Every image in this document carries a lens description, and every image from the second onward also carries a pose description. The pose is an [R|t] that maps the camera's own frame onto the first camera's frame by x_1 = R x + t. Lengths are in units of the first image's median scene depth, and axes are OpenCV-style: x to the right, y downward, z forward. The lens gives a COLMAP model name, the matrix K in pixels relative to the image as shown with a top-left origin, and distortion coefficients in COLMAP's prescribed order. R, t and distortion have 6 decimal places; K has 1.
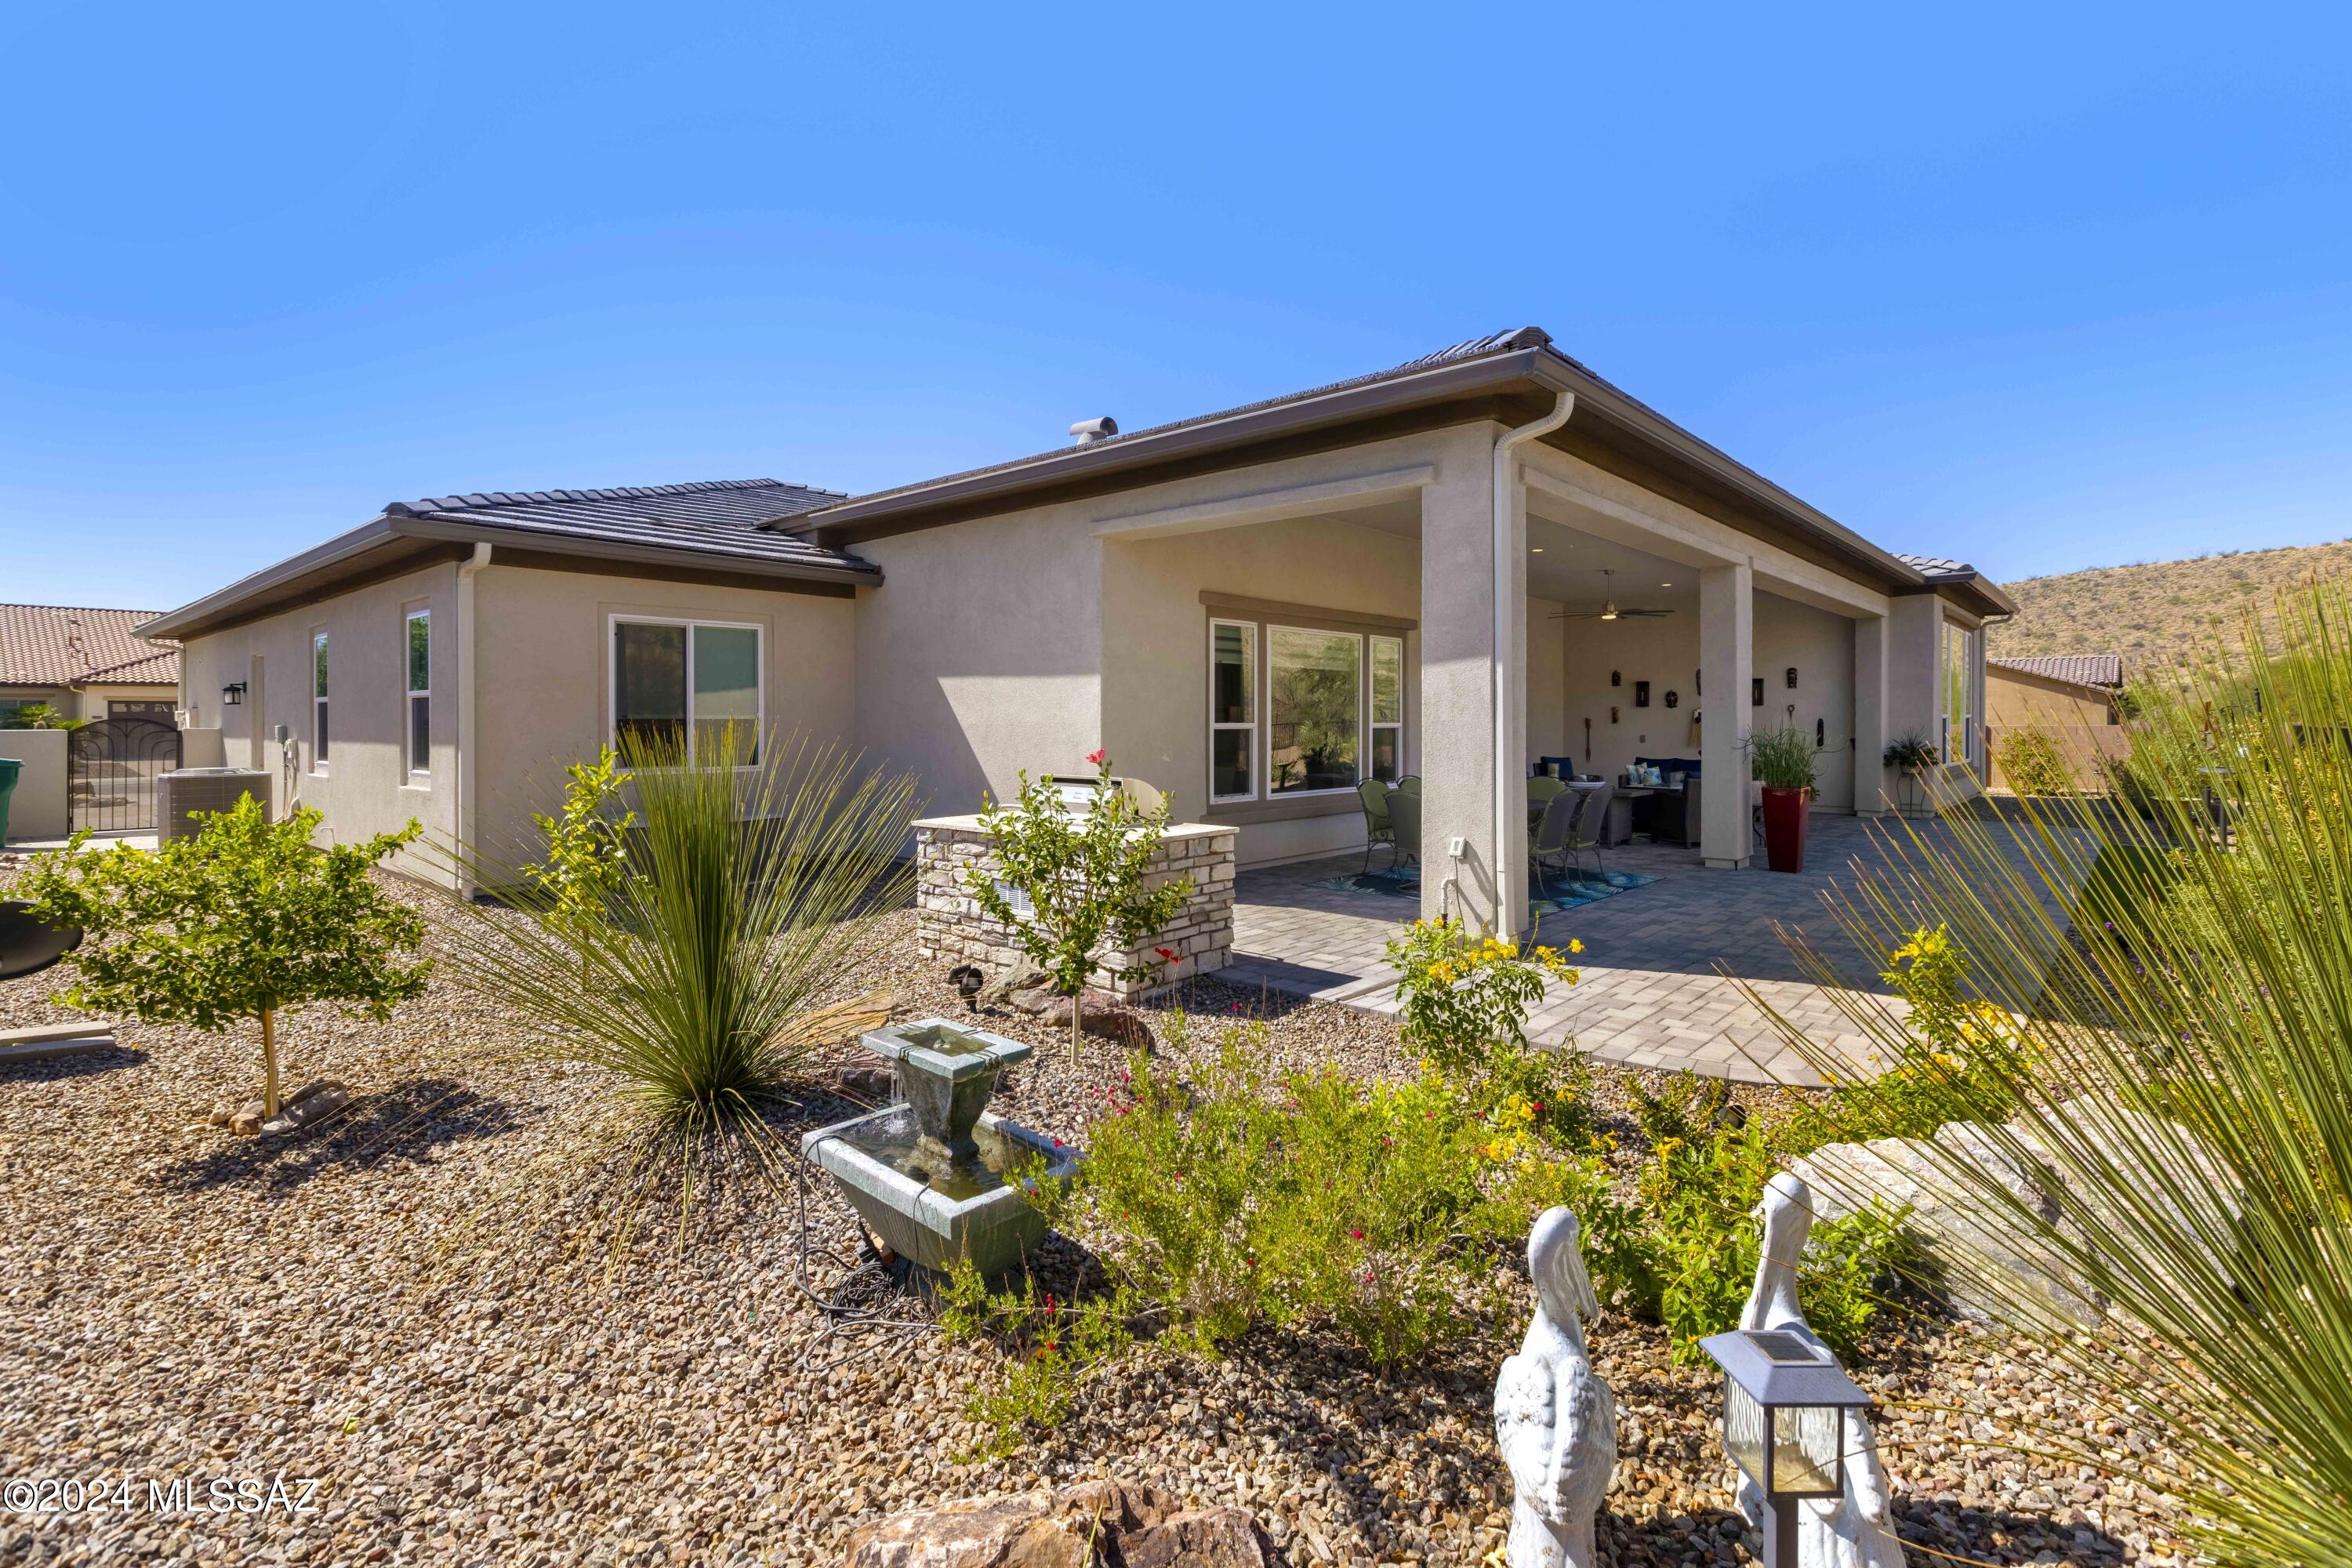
lens RADIAL K [[1102.0, 0, 1154.2], [0, 1102.0, 726.6], [0, 0, 1]] dist [0.006514, 0.001572]
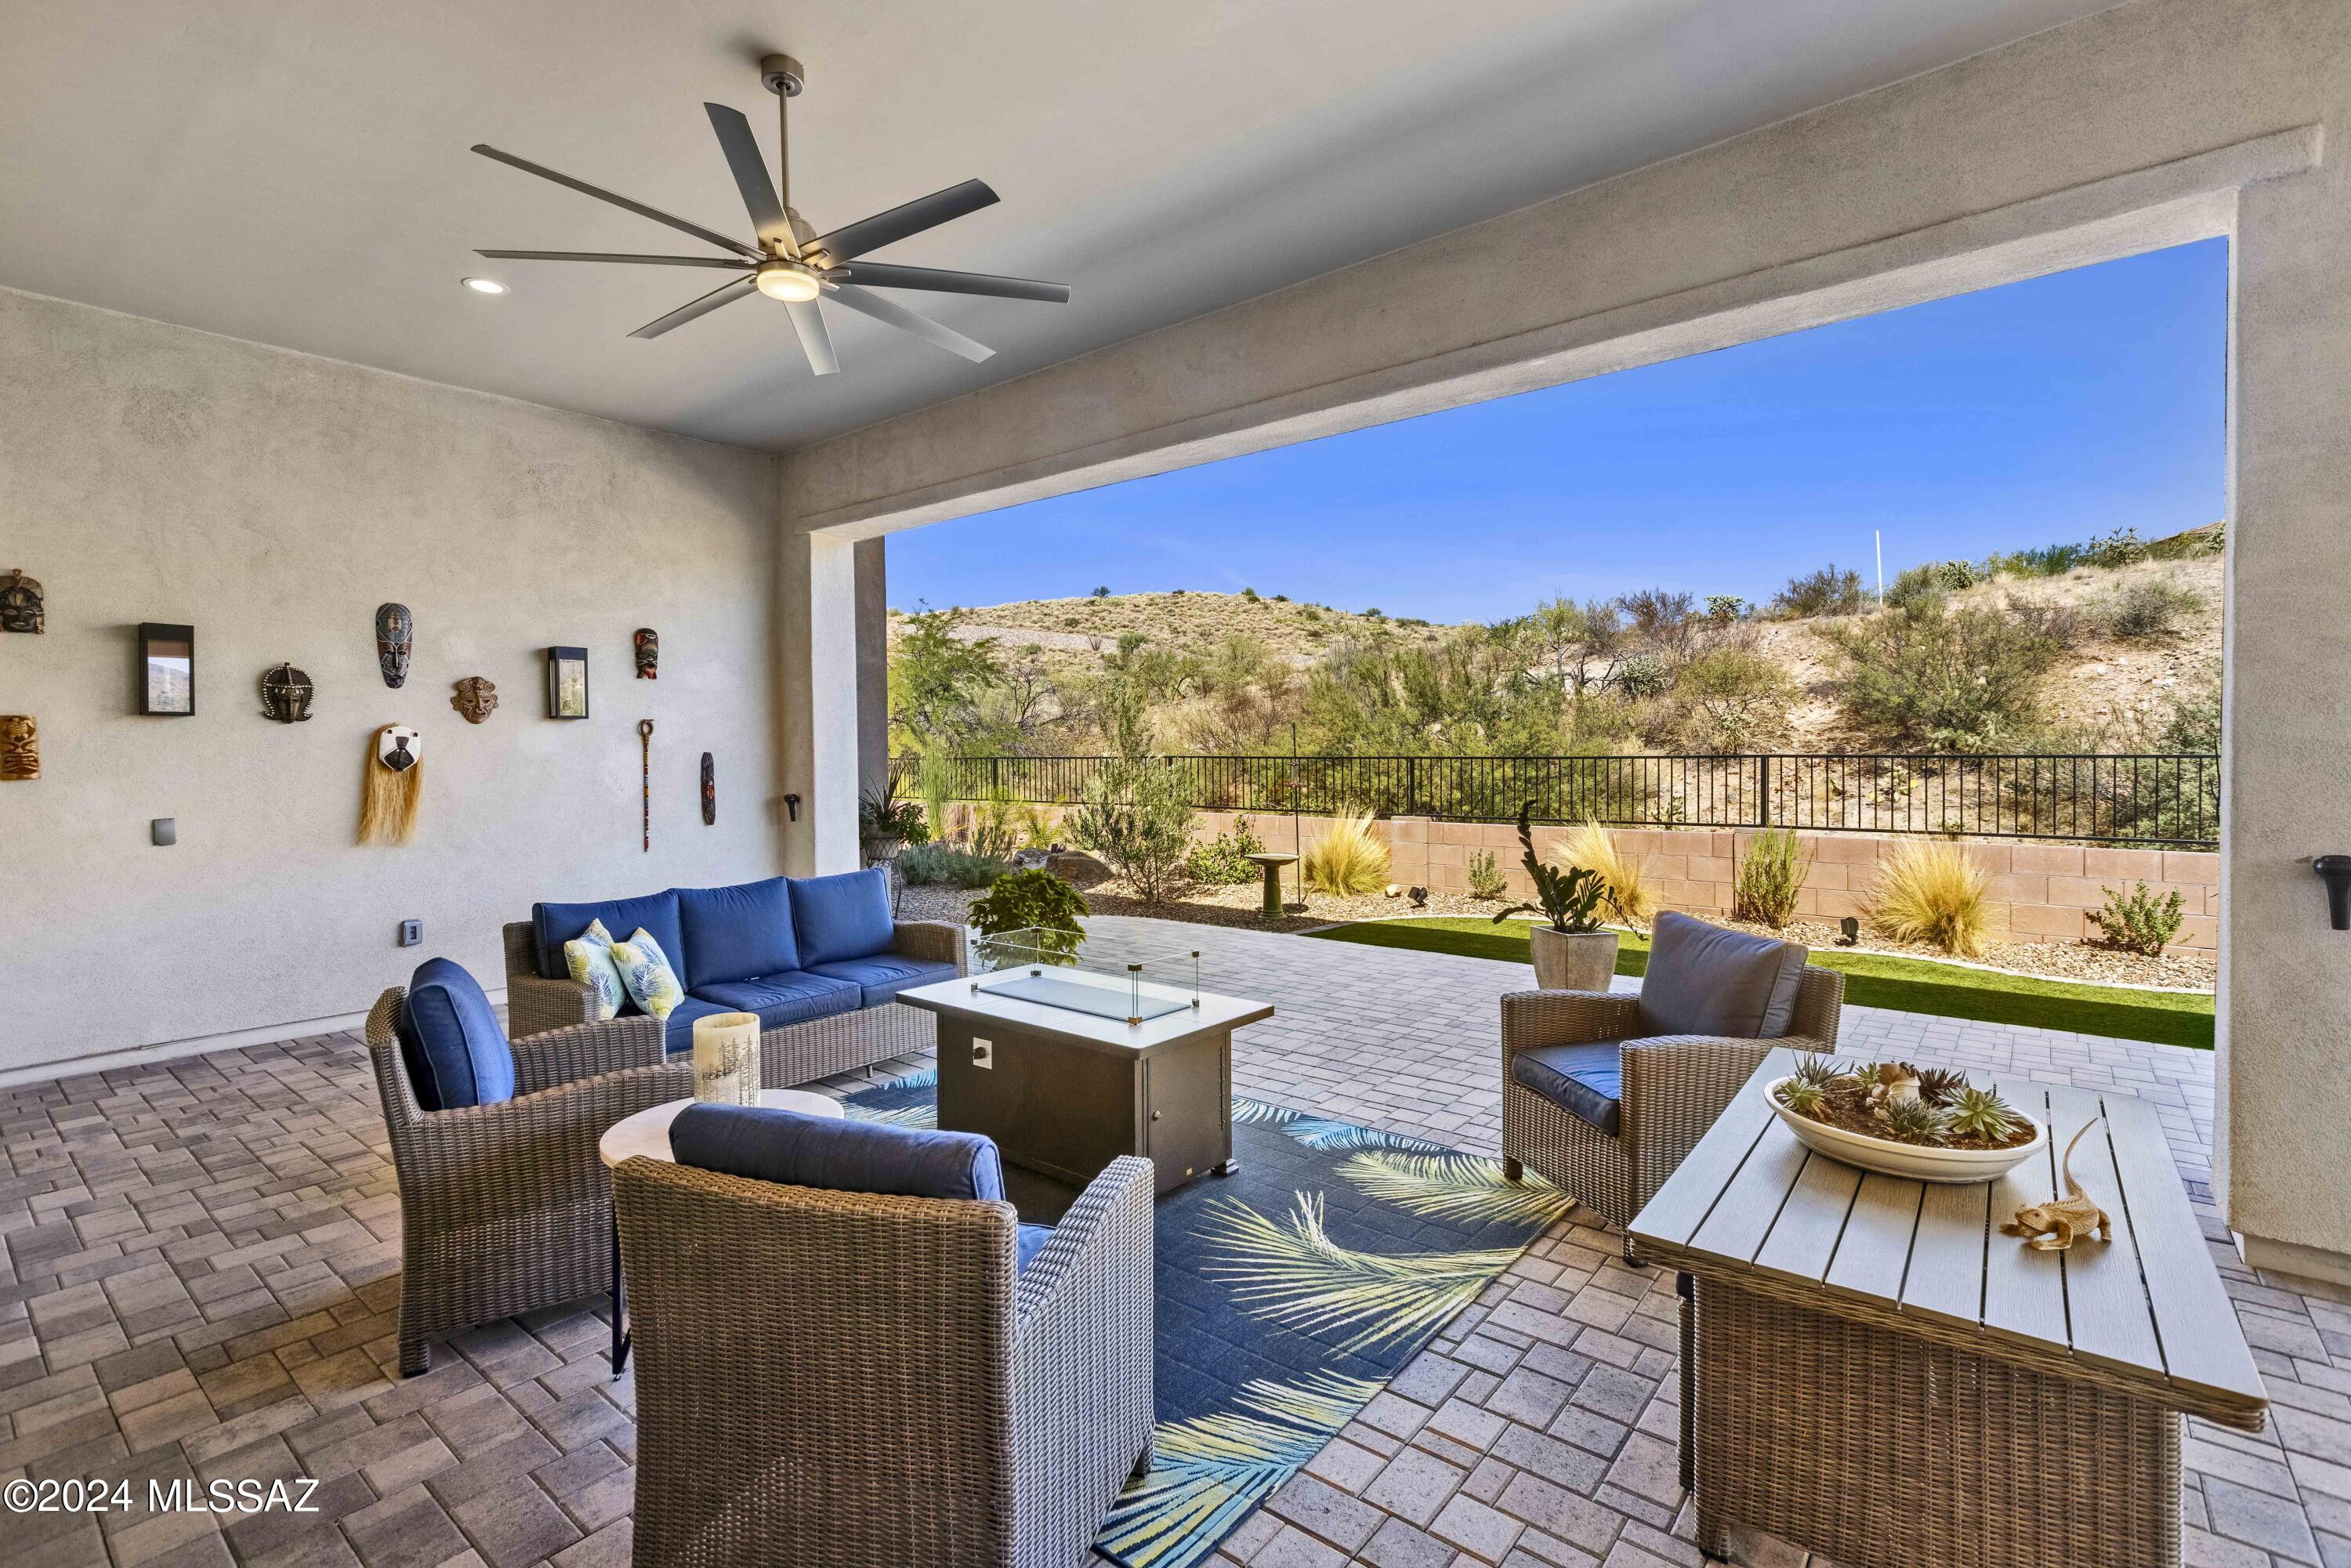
lens RADIAL K [[1101.5, 0, 1185.6], [0, 1101.5, 769.1], [0, 0, 1]] dist [0.006514, 0.001572]
pose [[-0.069935, -0.013112, 0.997465, 0.157564], [0.024912, 0.999579, 0.014886, -0.002665], [-0.997240, 0.025889, -0.069579, 0.808287]]
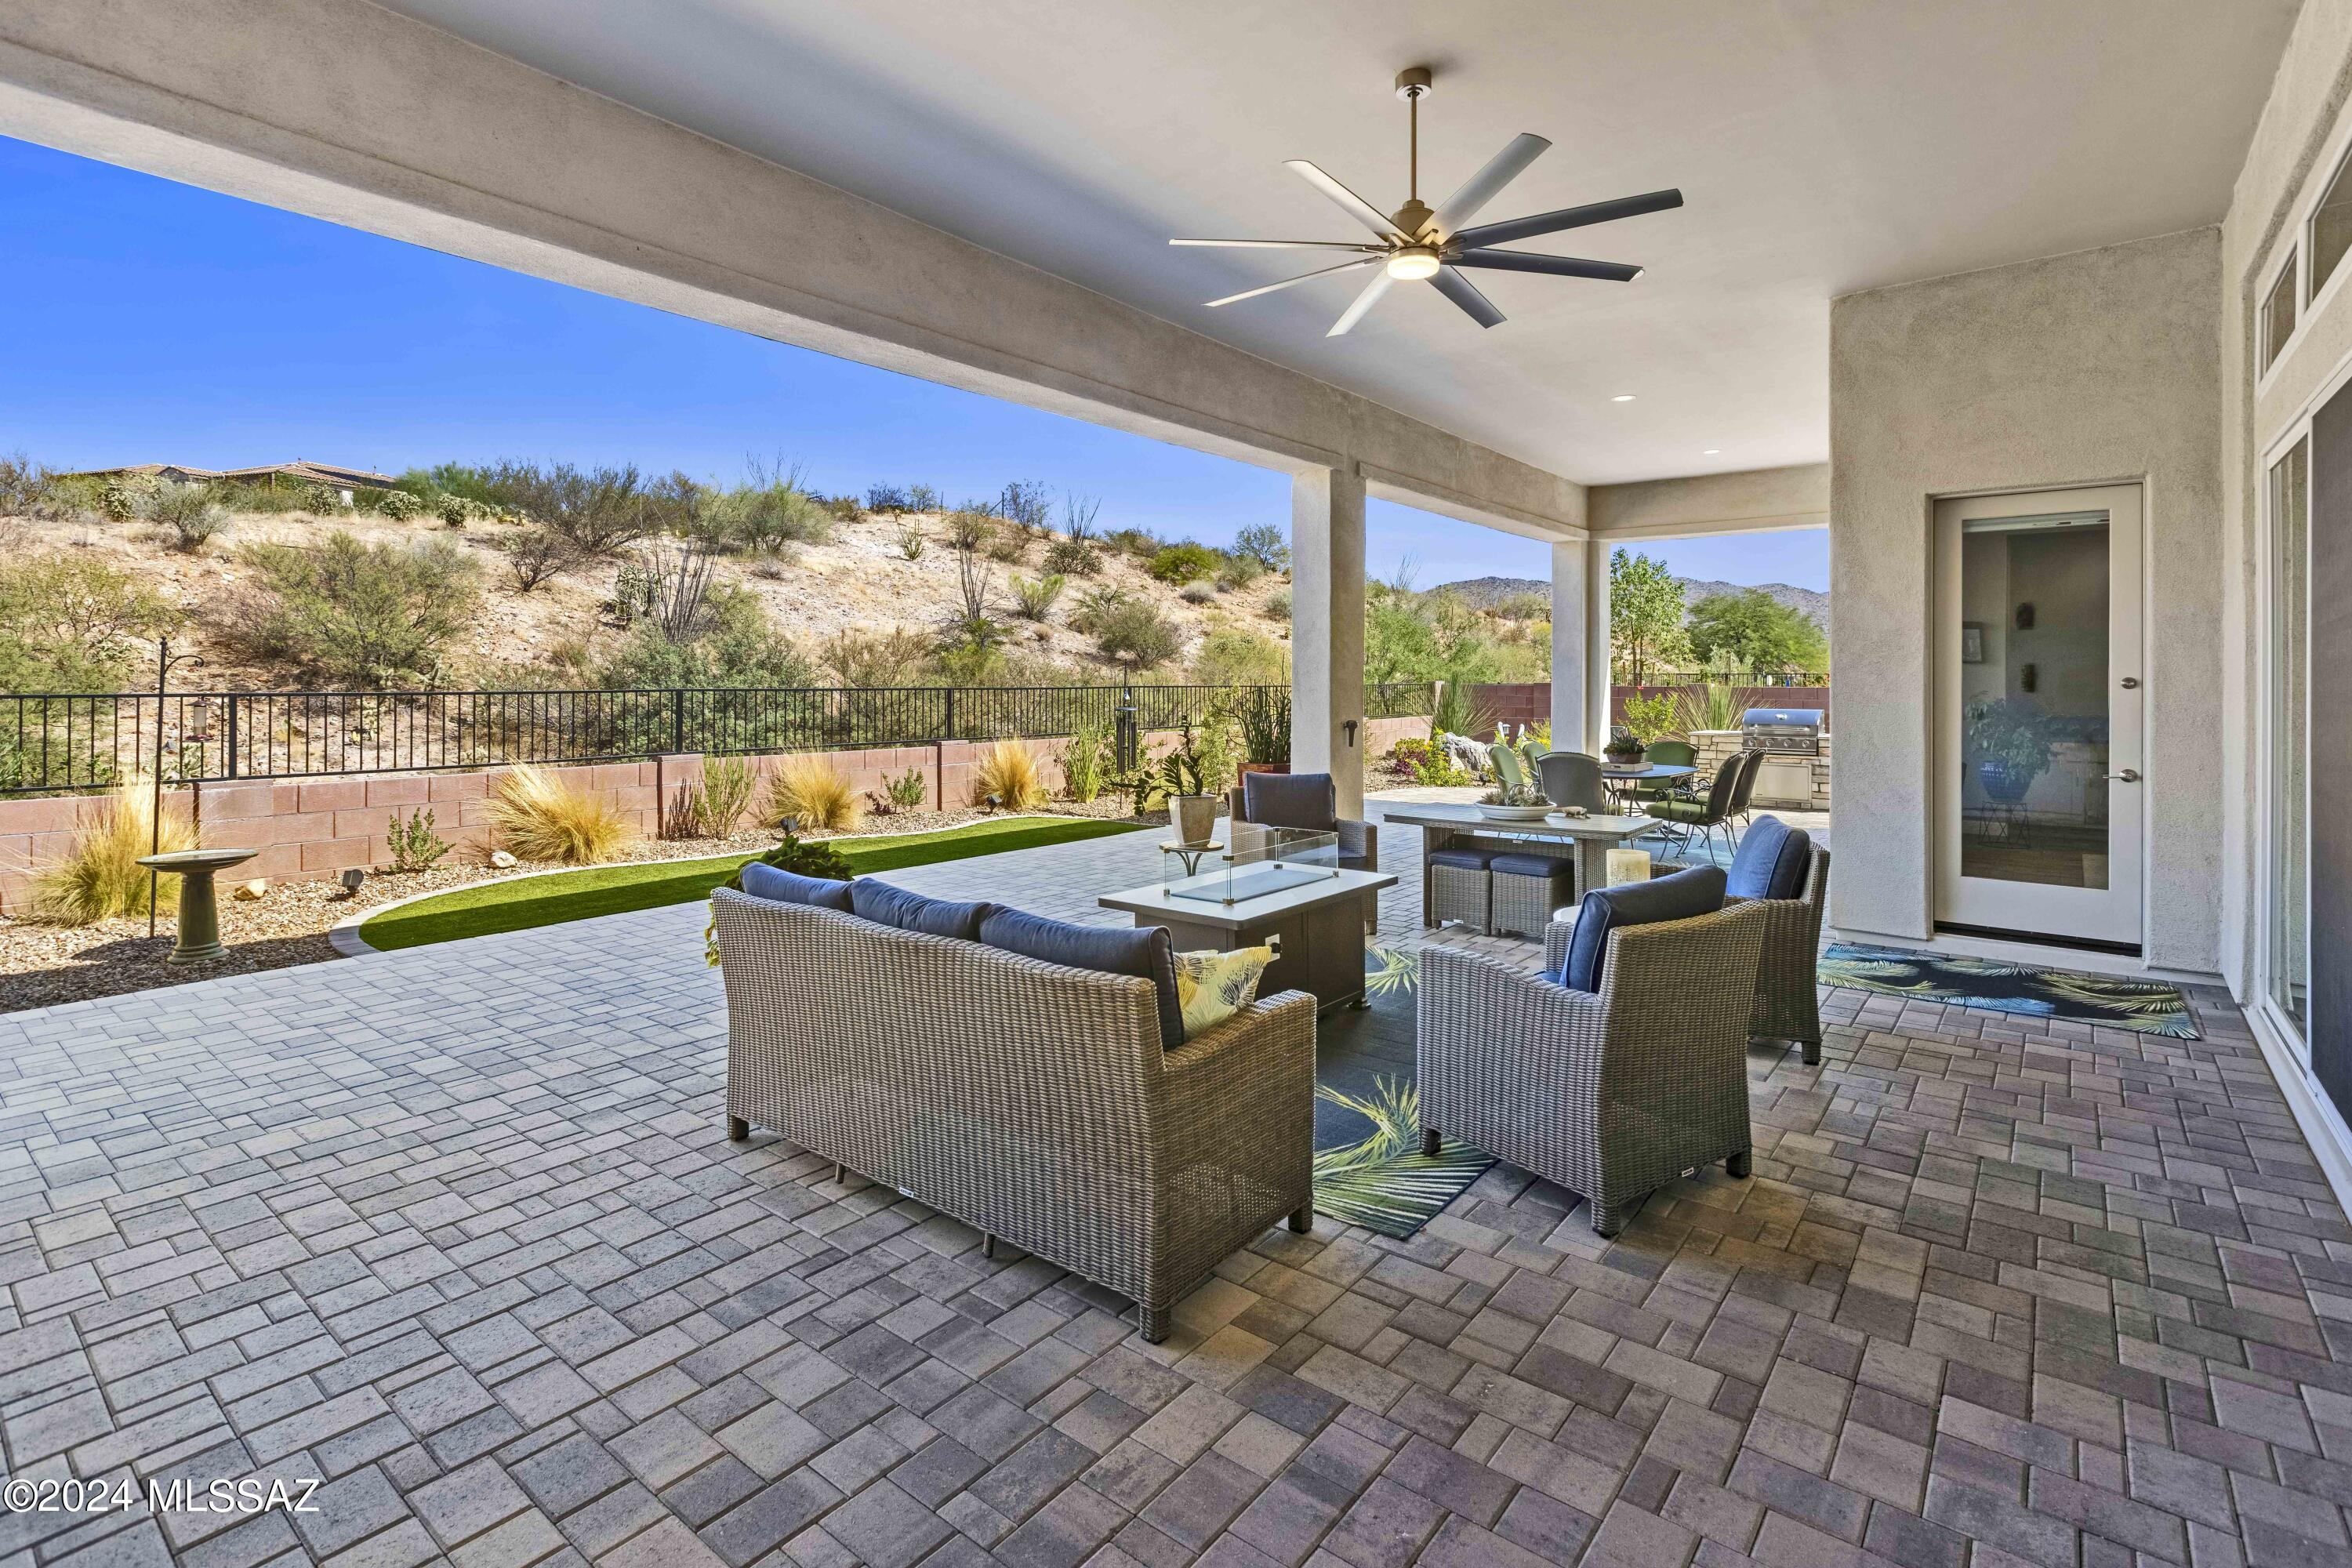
lens RADIAL K [[1102.0, 0, 1172.6], [0, 1102.0, 687.2], [0, 0, 1]] dist [0.006514, 0.001572]
pose [[-0.996303, 0.001821, -0.085887, 0.615076], [0.000254, 0.999834, 0.018245, -0.009764], [0.085906, 0.018156, -0.996138, 1.273476]]
